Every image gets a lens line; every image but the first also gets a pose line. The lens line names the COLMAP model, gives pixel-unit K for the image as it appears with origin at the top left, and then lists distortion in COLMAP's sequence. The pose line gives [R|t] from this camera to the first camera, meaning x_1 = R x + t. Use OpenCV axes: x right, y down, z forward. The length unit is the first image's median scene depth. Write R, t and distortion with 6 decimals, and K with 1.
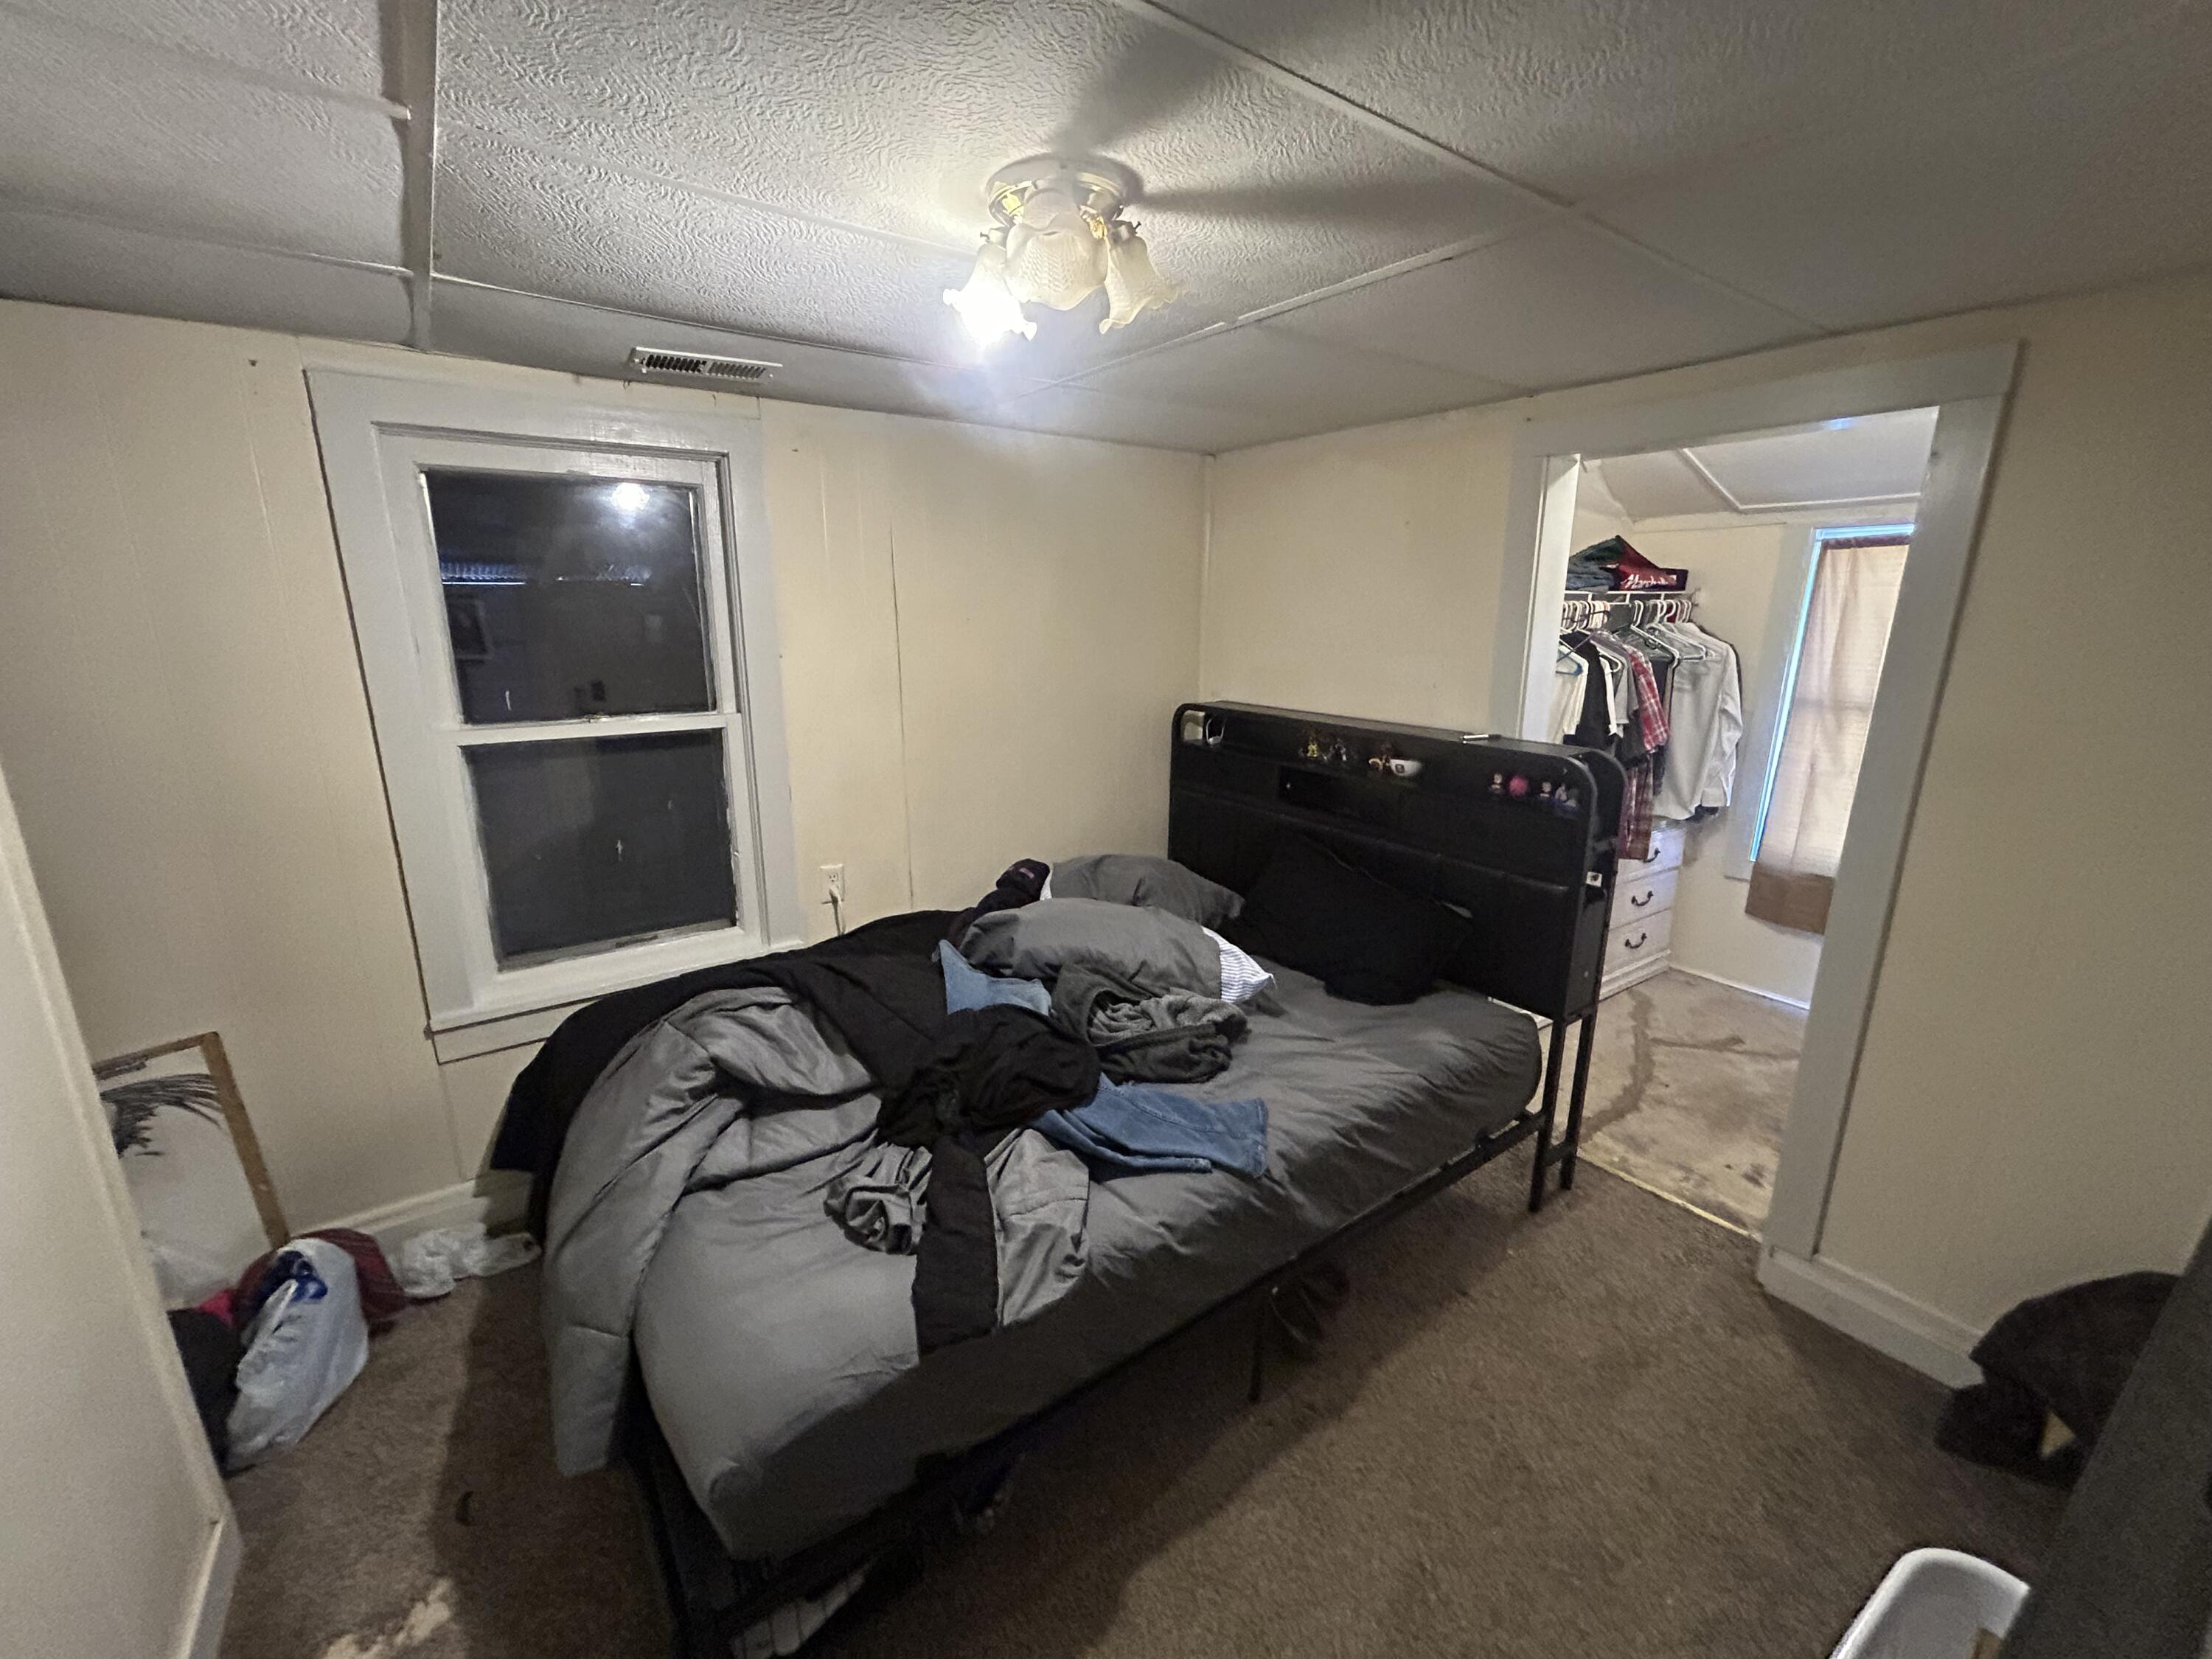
lens RADIAL K [[894.5, 0, 1111.5], [0, 894.5, 835.0], [0, 0, 1]] dist [0.000723, -0.000705]
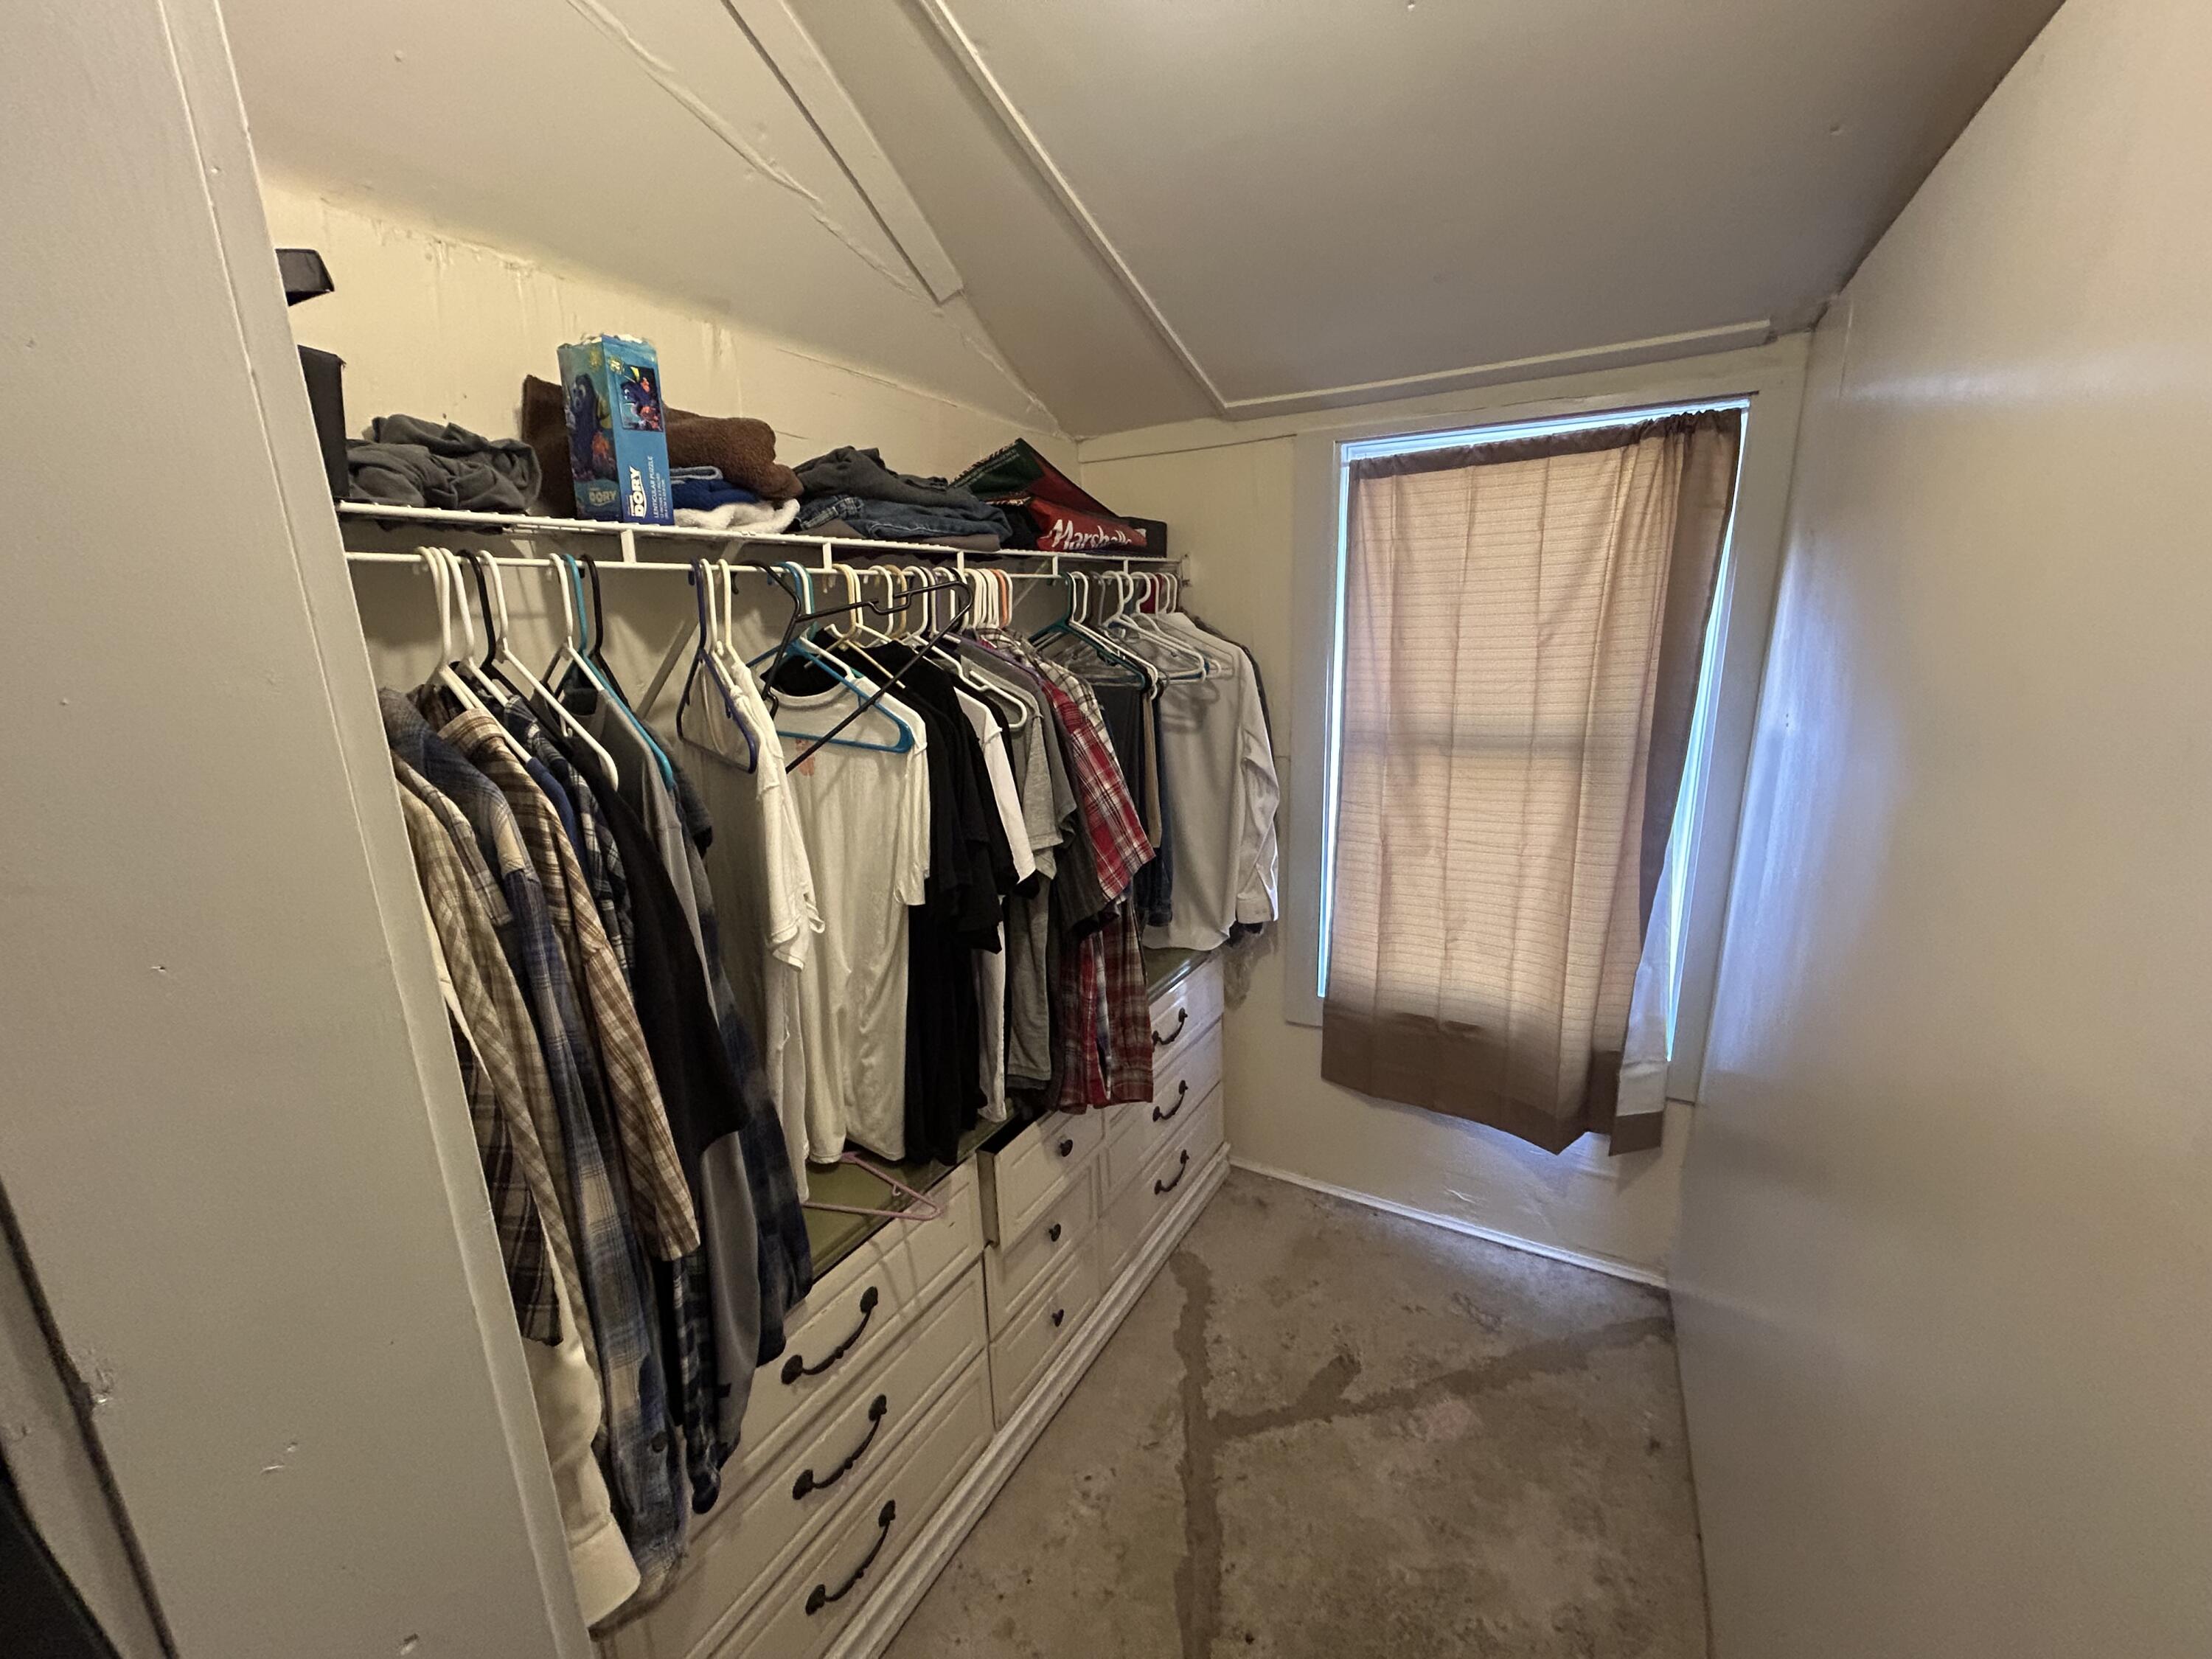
lens RADIAL K [[894.5, 0, 1104.1], [0, 894.5, 835.3], [0, 0, 1]] dist [0.000723, -0.000705]
pose [[0.907751, -0.131278, 0.398440, 0.366319], [0.135569, 0.990613, 0.017524, -0.115622], [-0.397000, 0.038108, 0.917027, 0.513254]]
